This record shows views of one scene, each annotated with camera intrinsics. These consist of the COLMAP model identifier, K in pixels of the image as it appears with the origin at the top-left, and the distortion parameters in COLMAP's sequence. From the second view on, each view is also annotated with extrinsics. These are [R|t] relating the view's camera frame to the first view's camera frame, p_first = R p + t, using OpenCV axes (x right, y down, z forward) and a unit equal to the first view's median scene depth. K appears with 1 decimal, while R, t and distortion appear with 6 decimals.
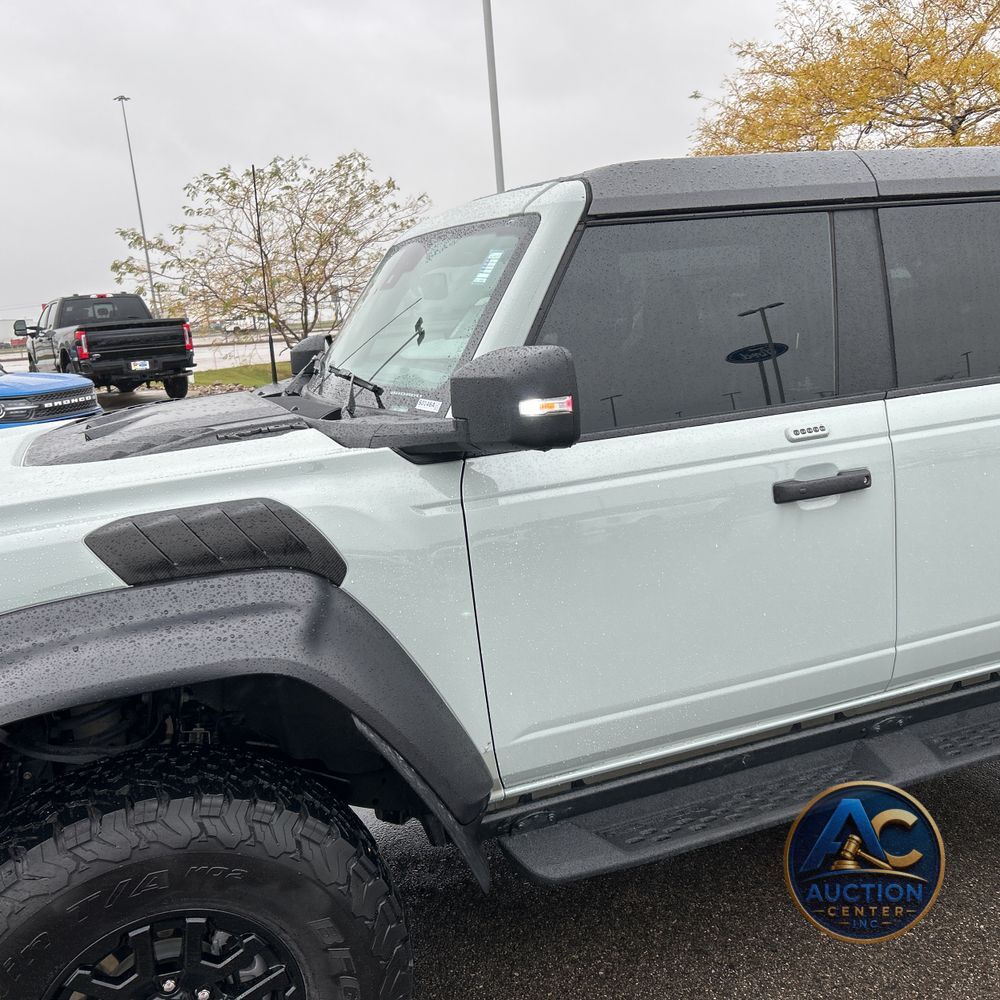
lens RADIAL K [[1011.2, 0, 483.1], [0, 1011.2, 503.3], [0, 0, 1]] dist [0.156660, -0.411767]
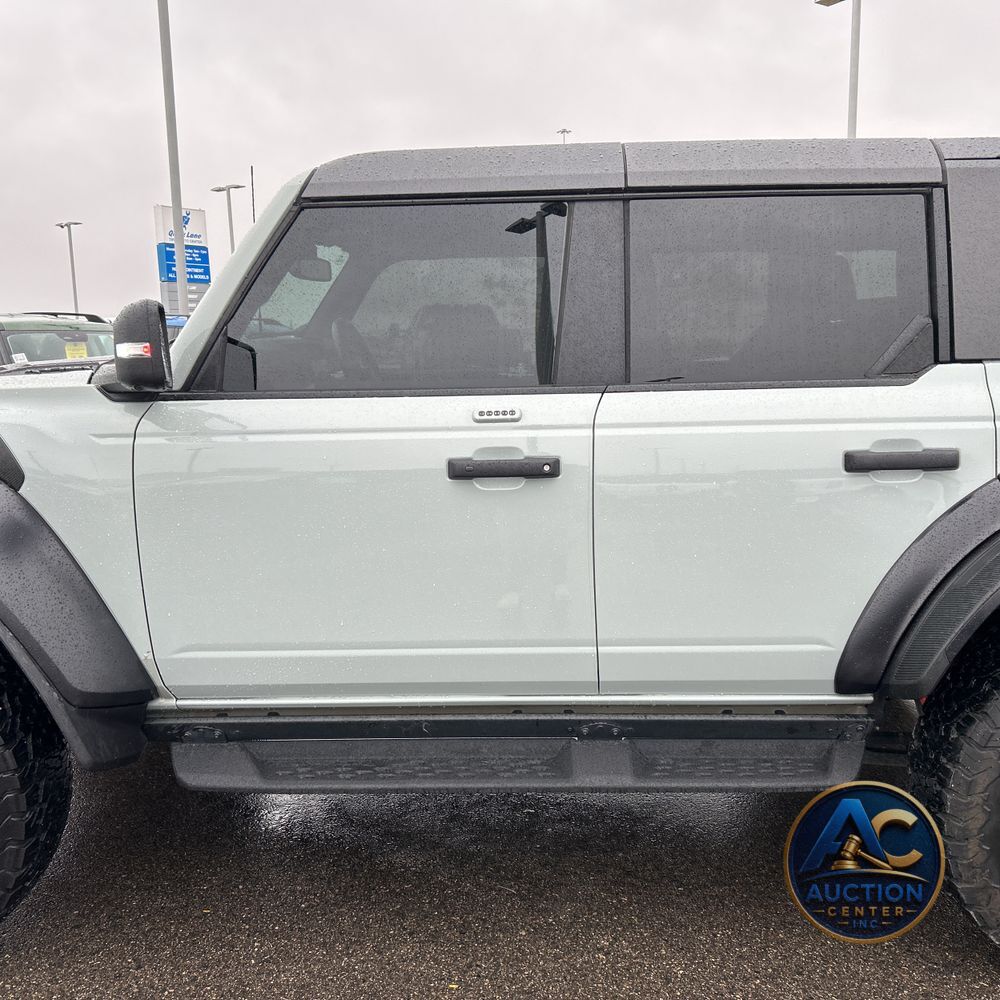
lens RADIAL K [[1022.8, 0, 490.7], [0, 1022.8, 488.6], [0, 0, 1]] dist [0.078107, -0.135570]
pose [[0.920338, 0.118531, -0.372731, 0.705942], [-0.131126, 0.991329, -0.008523, 0.012930], [0.368489, 0.056719, 0.927900, 0.056005]]
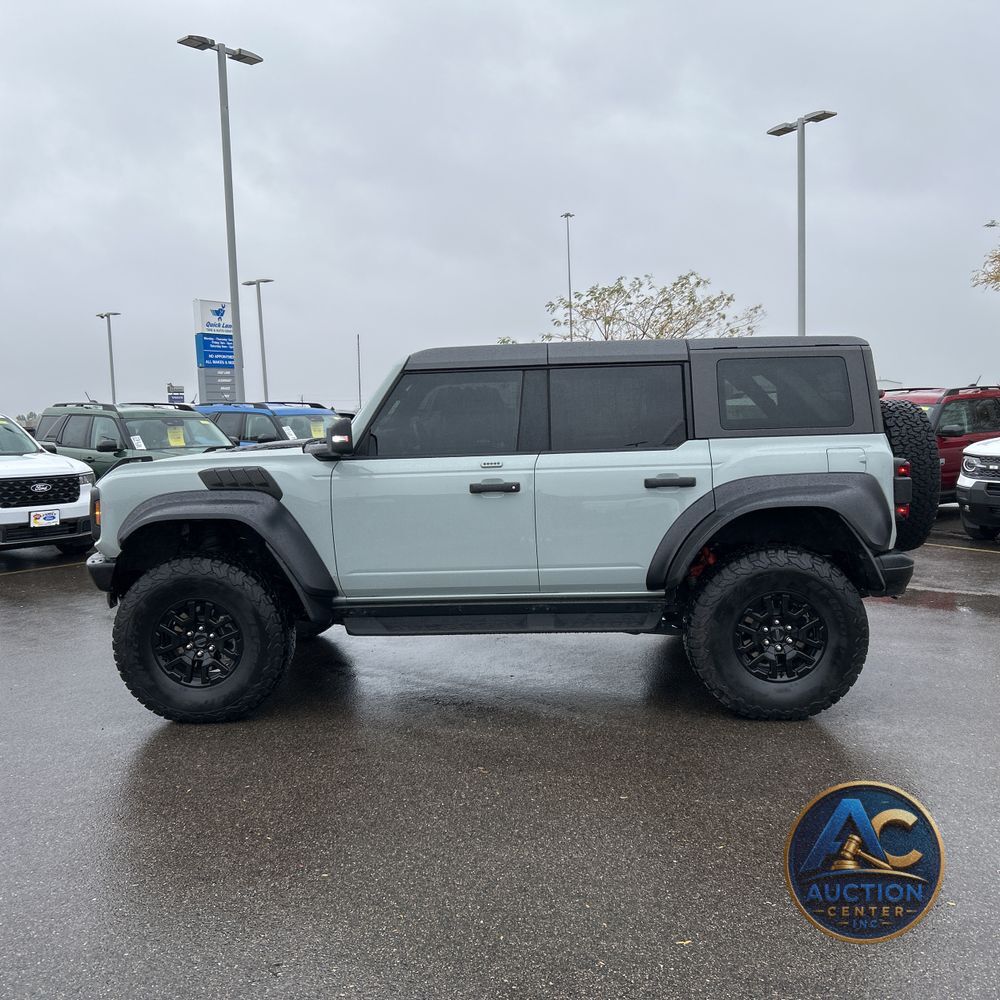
lens RADIAL K [[1022.8, 0, 490.7], [0, 1022.8, 488.6], [0, 0, 1]] dist [0.078107, -0.135570]
pose [[0.917614, 0.082084, -0.388905, 1.222836], [-0.121487, 0.989540, -0.077791, 0.164366], [0.378452, 0.118629, 0.917988, -1.111874]]
